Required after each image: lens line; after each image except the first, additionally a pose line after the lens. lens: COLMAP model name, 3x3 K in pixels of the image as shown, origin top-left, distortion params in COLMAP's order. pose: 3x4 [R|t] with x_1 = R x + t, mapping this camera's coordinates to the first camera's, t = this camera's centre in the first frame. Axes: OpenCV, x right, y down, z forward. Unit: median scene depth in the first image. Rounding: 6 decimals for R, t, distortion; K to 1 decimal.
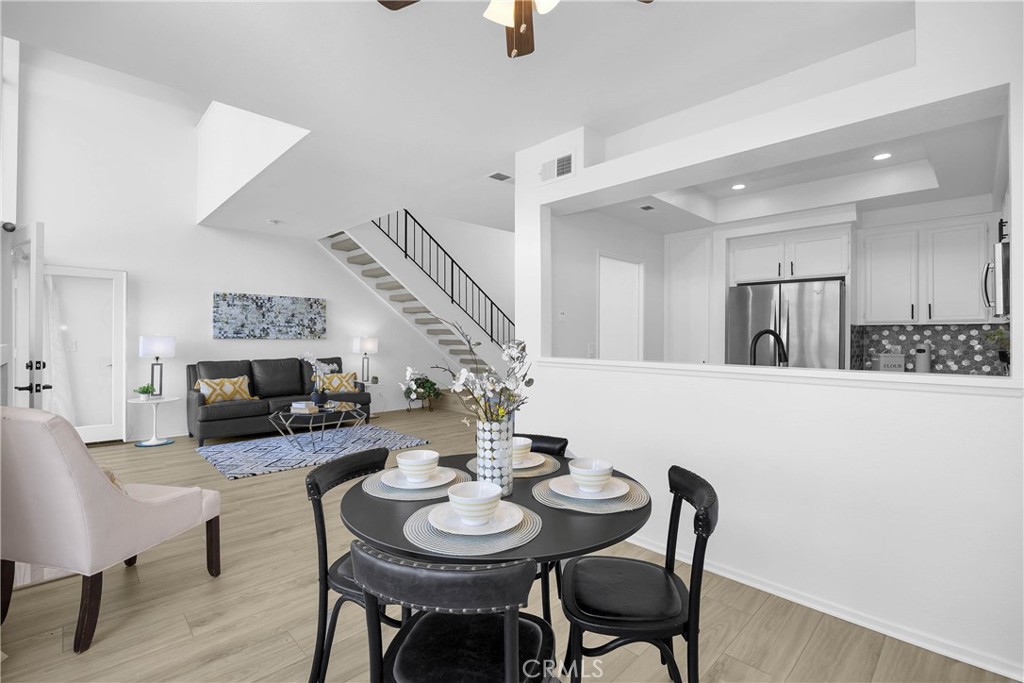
lens RADIAL K [[469.4, 0, 511.7], [0, 469.4, 332.0], [0, 0, 1]] dist [-0.032424, -0.000318]
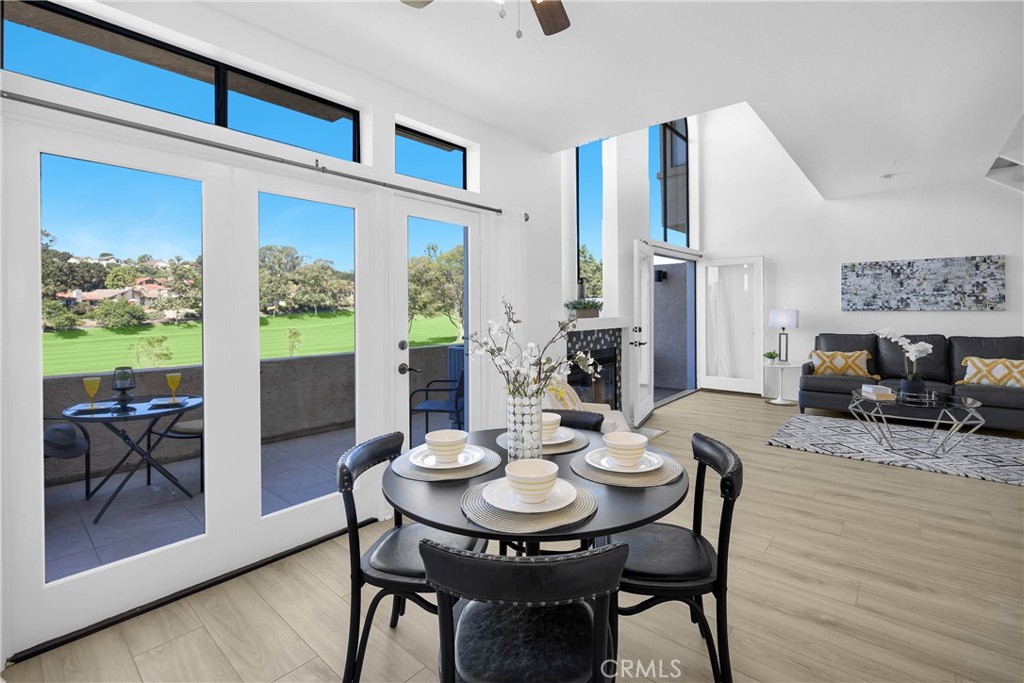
lens RADIAL K [[440.1, 0, 525.6], [0, 440.1, 316.5], [0, 0, 1]] dist [-0.025754, 0.001375]
pose [[0.079594, 0.006495, -0.996806, 0.218373], [0.018543, 0.999796, 0.007995, 0.006012], [0.996655, -0.019120, 0.079458, 0.243363]]
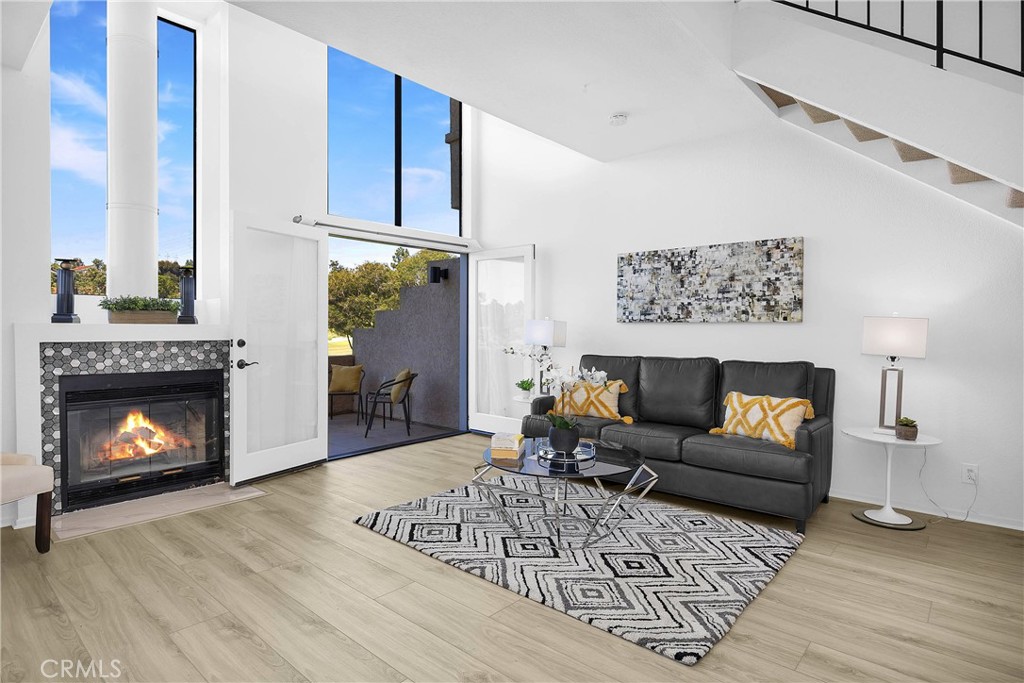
lens RADIAL K [[530.7, 0, 510.9], [0, 530.7, 339.4], [0, 0, 1]] dist [-0.010724, -0.000040]
pose [[0.076680, 0.011478, -0.996990, 0.119665], [0.004574, 0.999919, 0.011863, 0.027734], [0.997045, -0.005470, 0.076621, 0.752893]]
